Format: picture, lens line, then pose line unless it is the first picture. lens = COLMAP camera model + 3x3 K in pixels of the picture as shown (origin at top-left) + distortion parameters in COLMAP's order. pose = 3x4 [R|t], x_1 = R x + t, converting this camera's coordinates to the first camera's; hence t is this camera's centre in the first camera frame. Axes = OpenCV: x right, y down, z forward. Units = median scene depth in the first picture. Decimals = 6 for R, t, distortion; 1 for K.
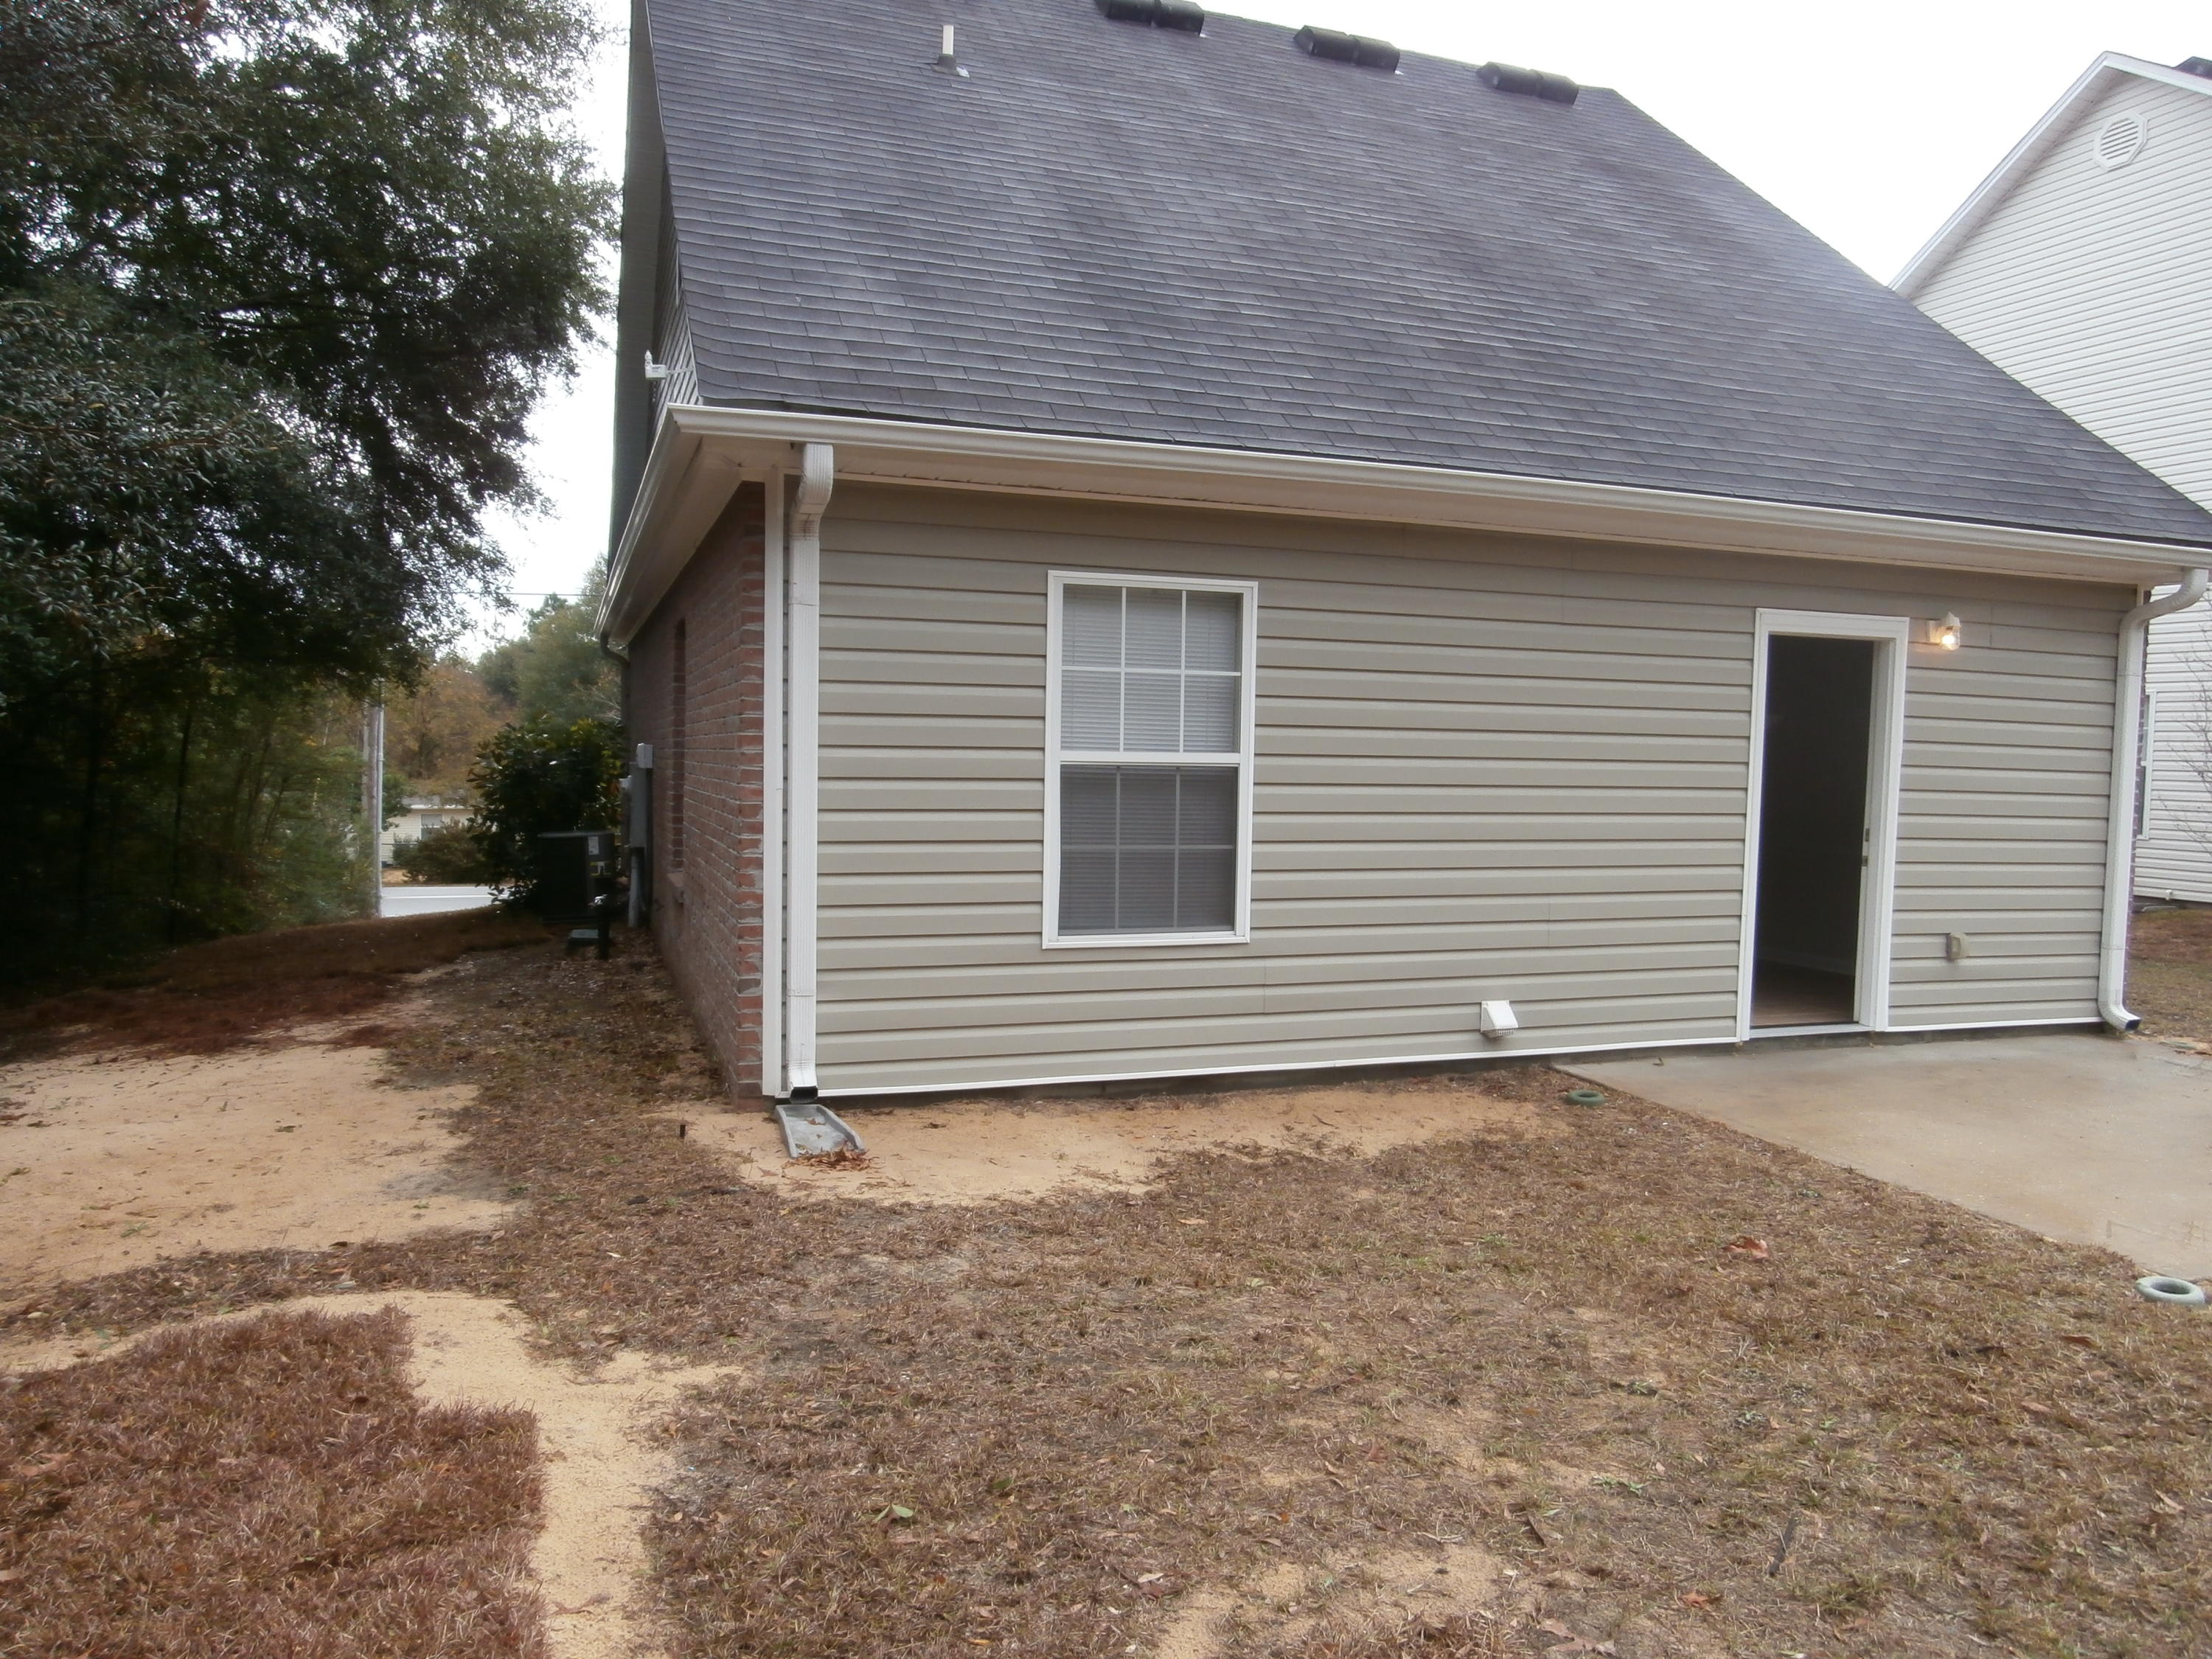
lens RADIAL K [[1538.7, 0, 1106.0], [0, 1538.7, 829.5], [0, 0, 1]] dist [-0.038424, 0.003748]
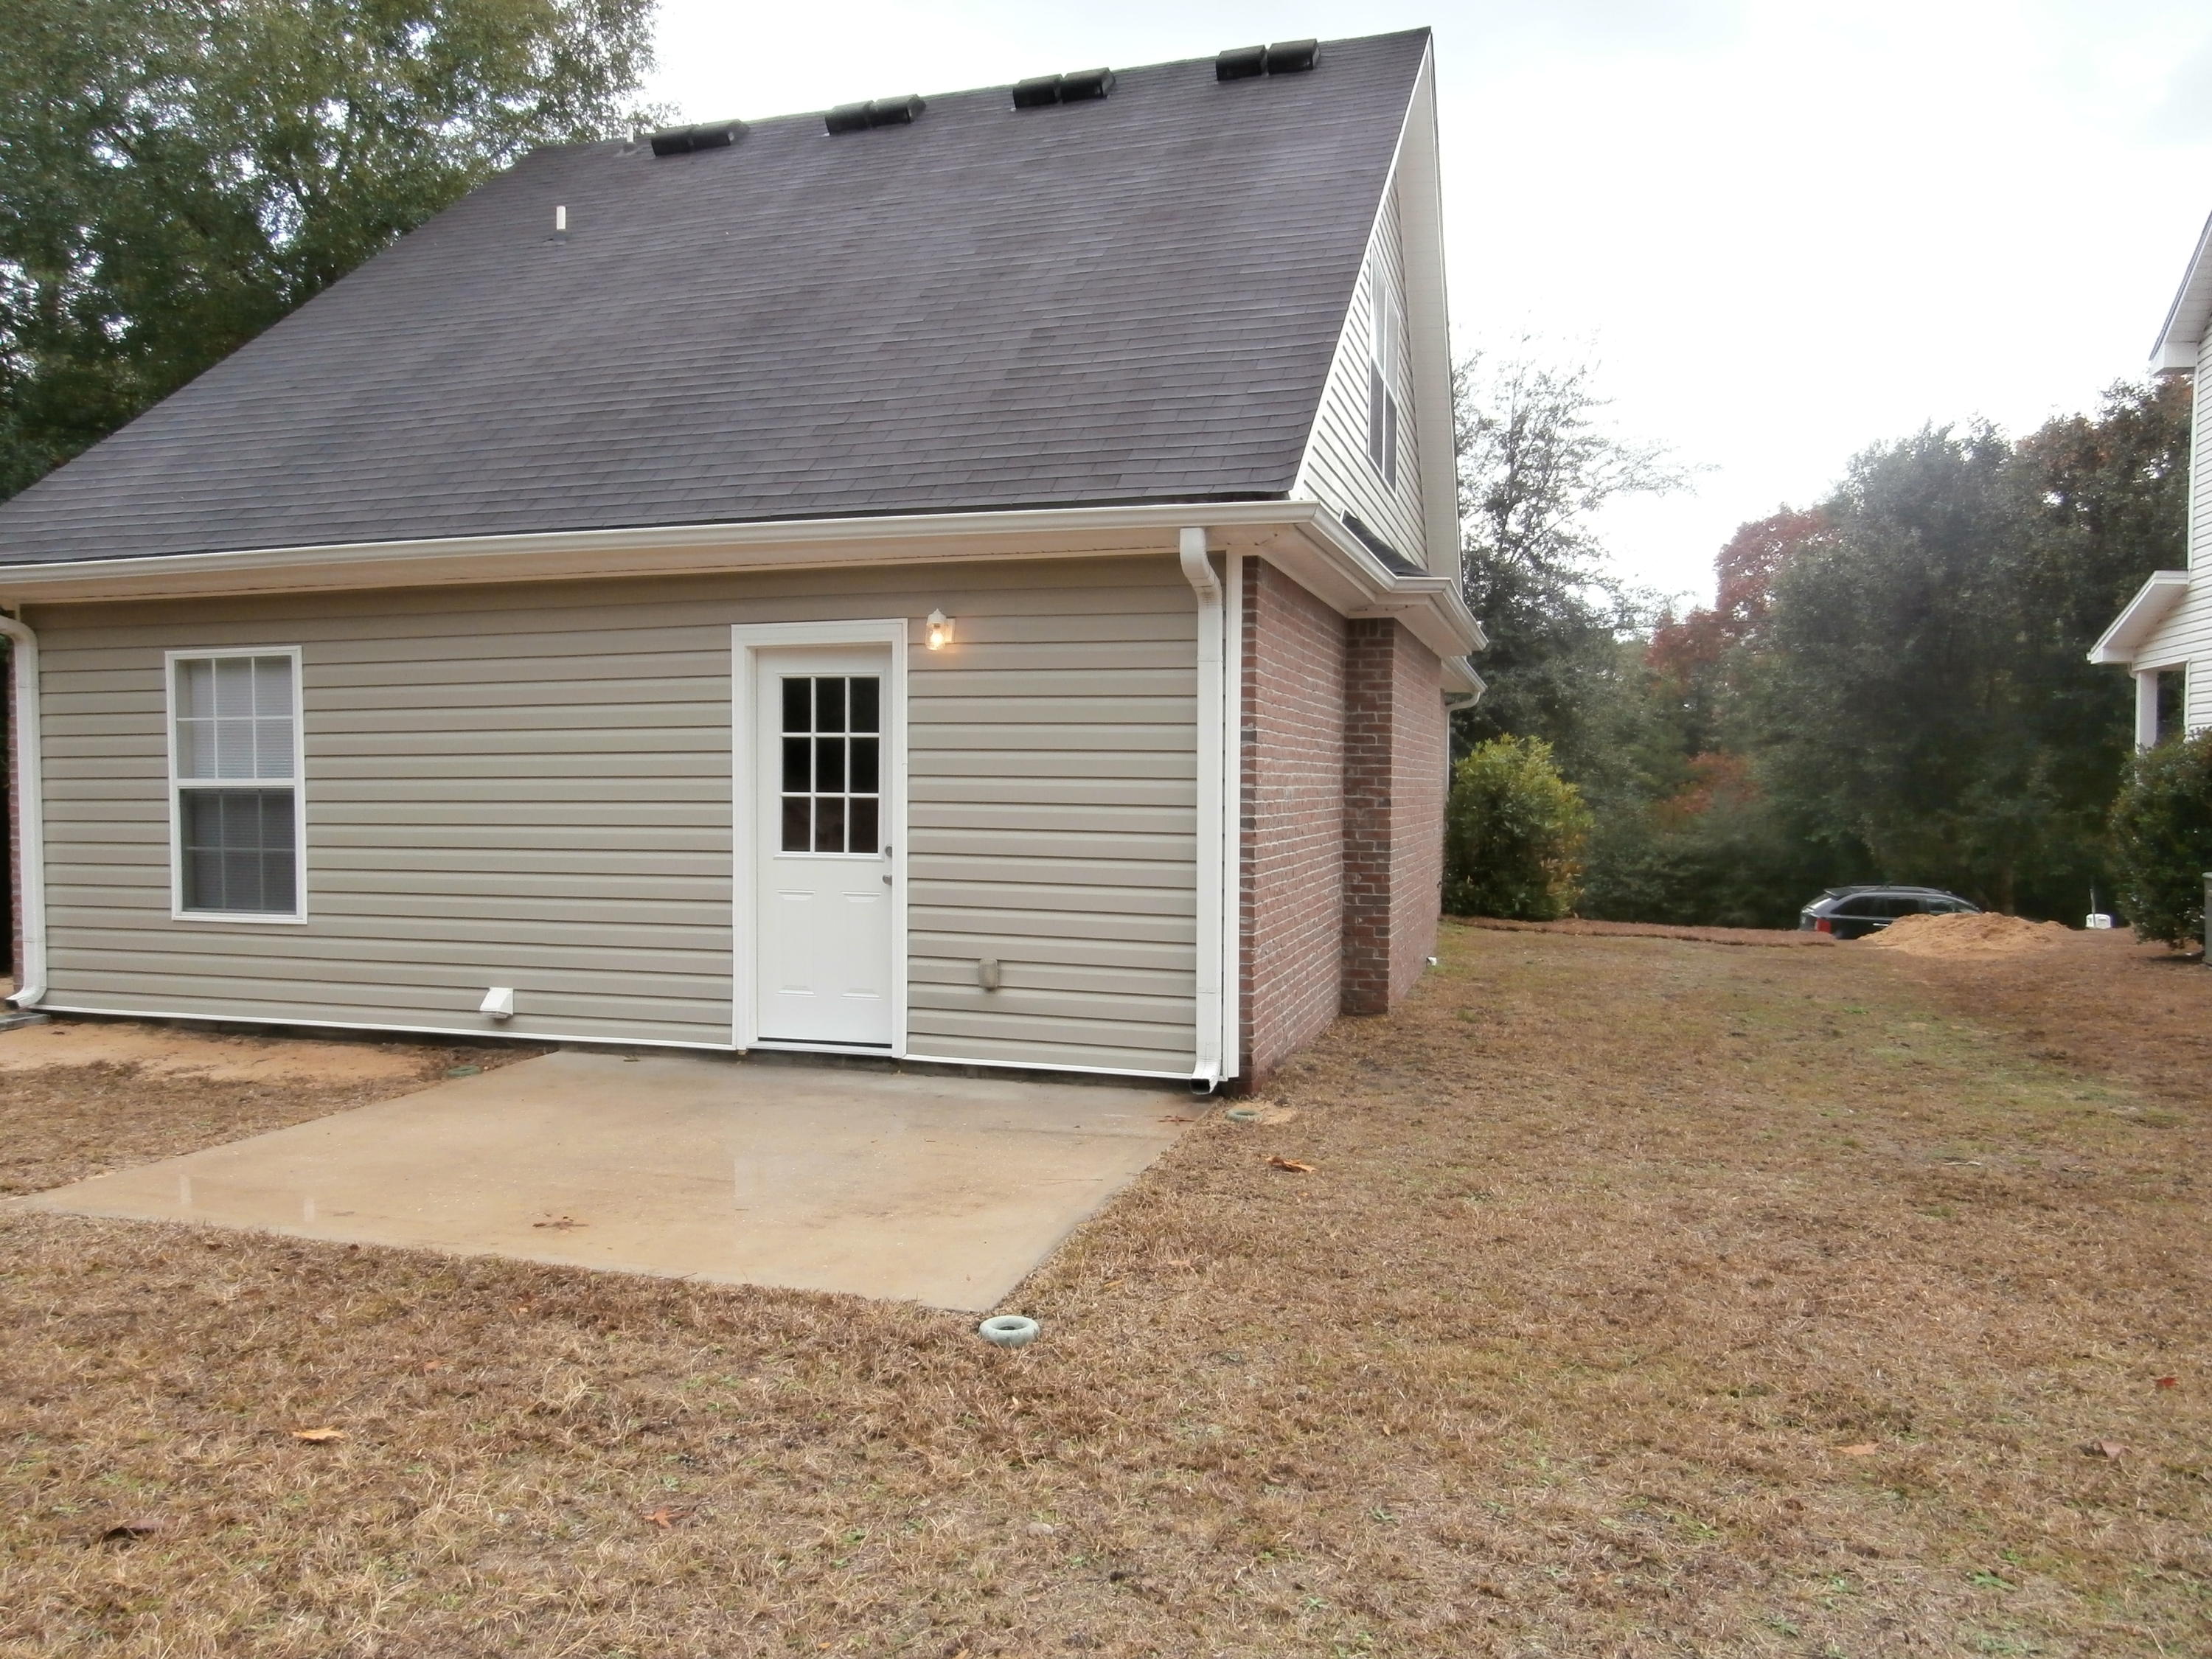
lens RADIAL K [[1525.2, 0, 985.9], [0, 1525.2, 848.5], [0, 0, 1]] dist [-0.012735, 0.001905]
pose [[0.796928, 0.005229, -0.604052, 1.337119], [-0.016884, 0.999765, -0.013621, 0.017504], [0.603839, 0.021054, 0.796828, 0.332273]]
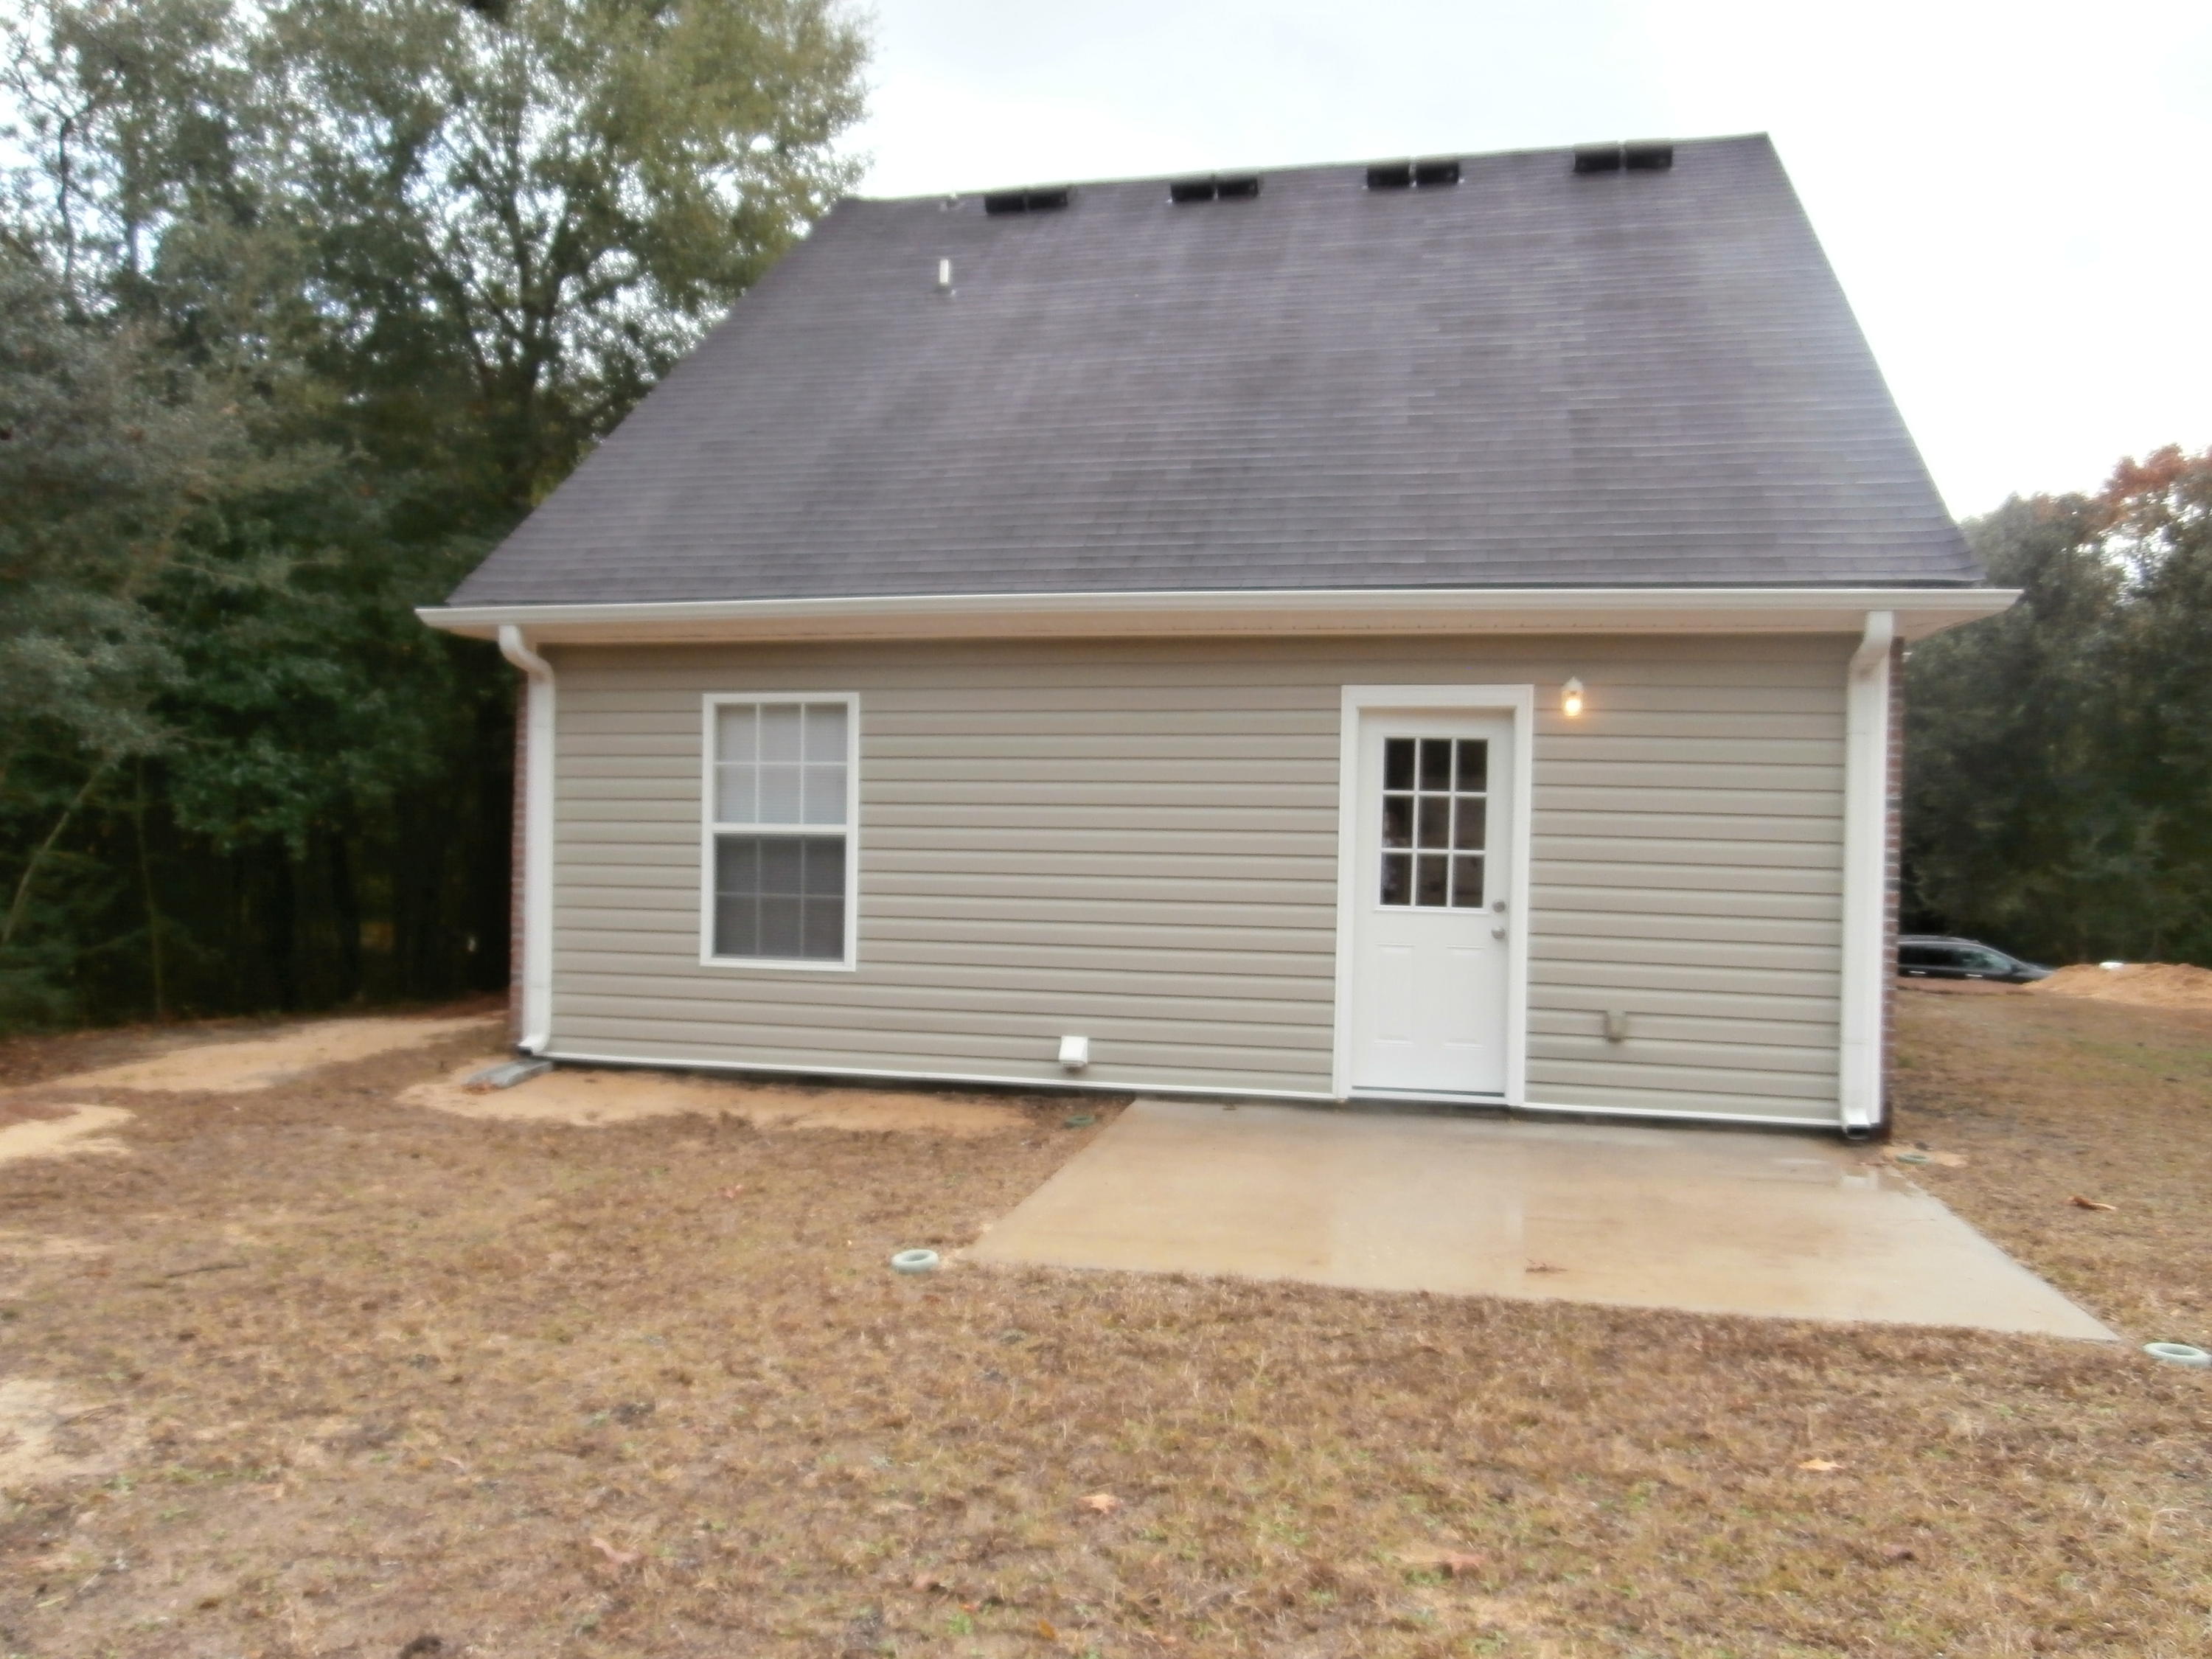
lens RADIAL K [[1538.7, 0, 1106.0], [0, 1538.7, 829.5], [0, 0, 1]] dist [-0.038424, 0.003748]
pose [[0.844558, -0.005117, -0.535440, 0.970779], [-0.027708, 0.998197, -0.053243, 0.017413], [0.534747, 0.059803, 0.842893, 0.024949]]
